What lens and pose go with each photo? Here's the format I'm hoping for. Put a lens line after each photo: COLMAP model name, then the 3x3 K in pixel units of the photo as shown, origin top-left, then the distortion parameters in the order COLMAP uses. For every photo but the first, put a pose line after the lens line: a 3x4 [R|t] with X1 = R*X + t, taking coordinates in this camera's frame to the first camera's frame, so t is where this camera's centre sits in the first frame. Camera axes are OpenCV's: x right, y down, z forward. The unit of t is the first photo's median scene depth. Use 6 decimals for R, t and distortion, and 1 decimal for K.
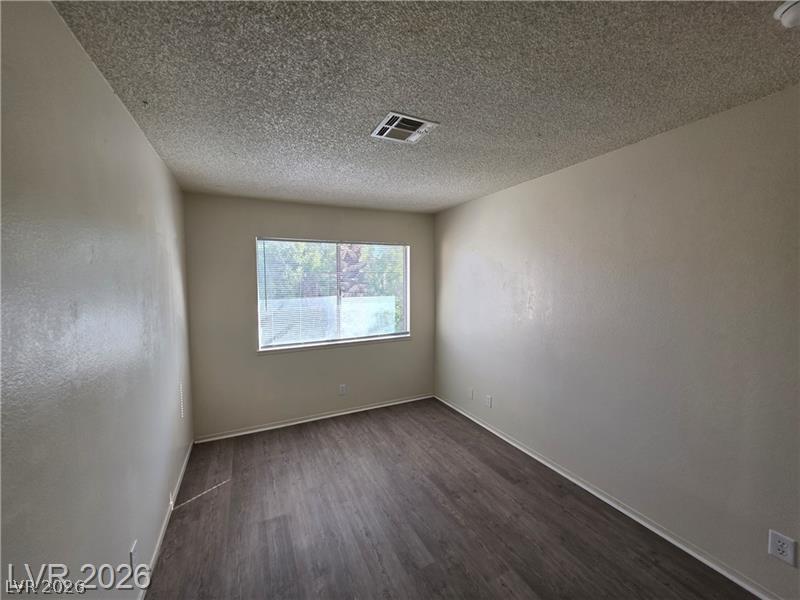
lens RADIAL K [[322.7, 0, 401.6], [0, 322.7, 302.3], [0, 0, 1]] dist [0.001688, -0.000217]
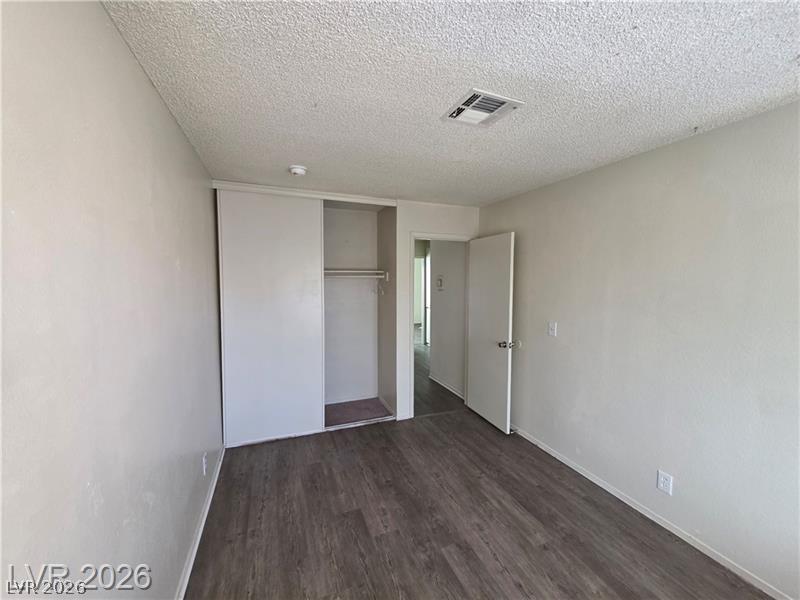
lens RADIAL K [[322.7, 0, 403.4], [0, 322.7, 301.1], [0, 0, 1]] dist [0.001688, -0.000217]
pose [[-0.997668, 0.000183, 0.068257, 0.086791], [0.009625, 0.990382, 0.138028, -0.079546], [-0.067576, 0.138363, -0.988073, 1.104935]]
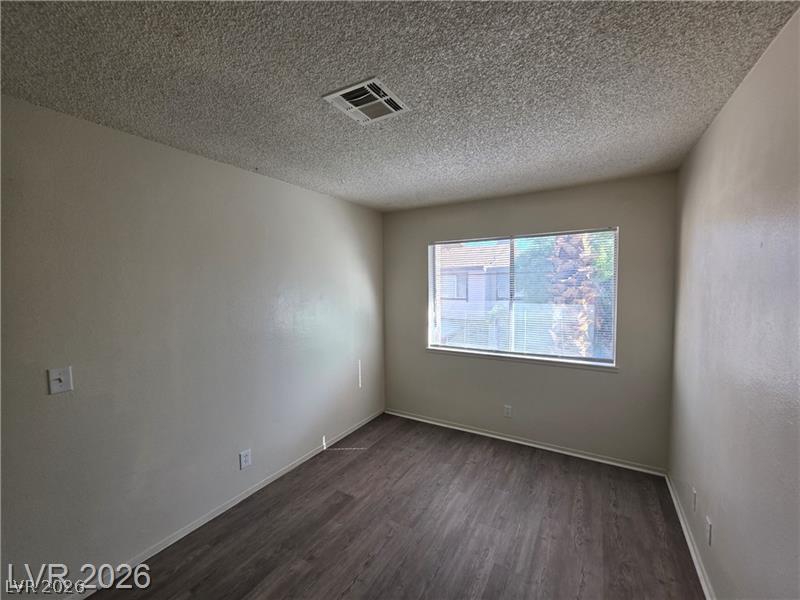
lens RADIAL K [[322.7, 0, 407.5], [0, 322.7, 300.7], [0, 0, 1]] dist [0.001688, -0.000217]
pose [[0.558204, 0.048761, -0.828270, 0.430934], [-0.048906, 0.998470, 0.025821, -0.034433], [0.828261, 0.026094, 0.559734, 0.358026]]
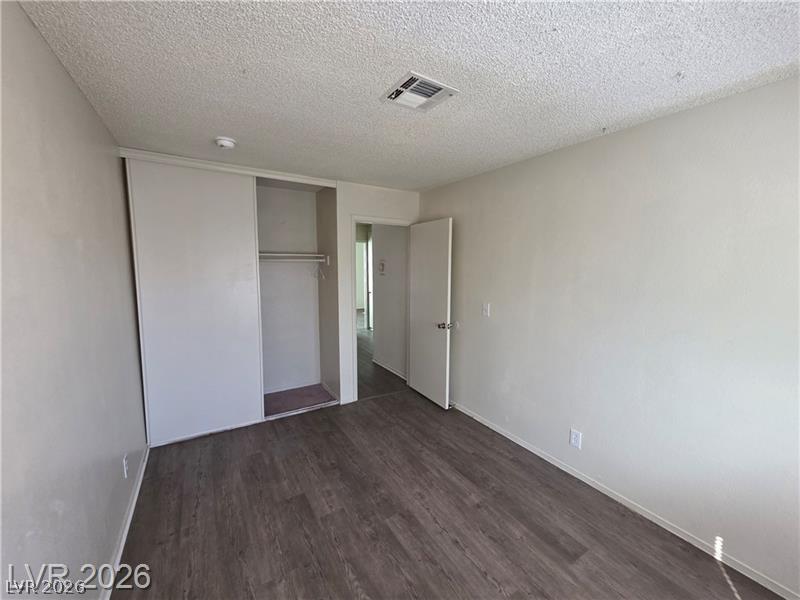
lens RADIAL K [[322.7, 0, 403.6], [0, 322.7, 301.4], [0, 0, 1]] dist [0.001688, -0.000217]
pose [[-0.993993, 0.013904, -0.108558, 0.084740], [-0.006434, 0.982758, 0.184782, -0.076685], [0.109255, 0.184371, -0.976765, 1.112440]]
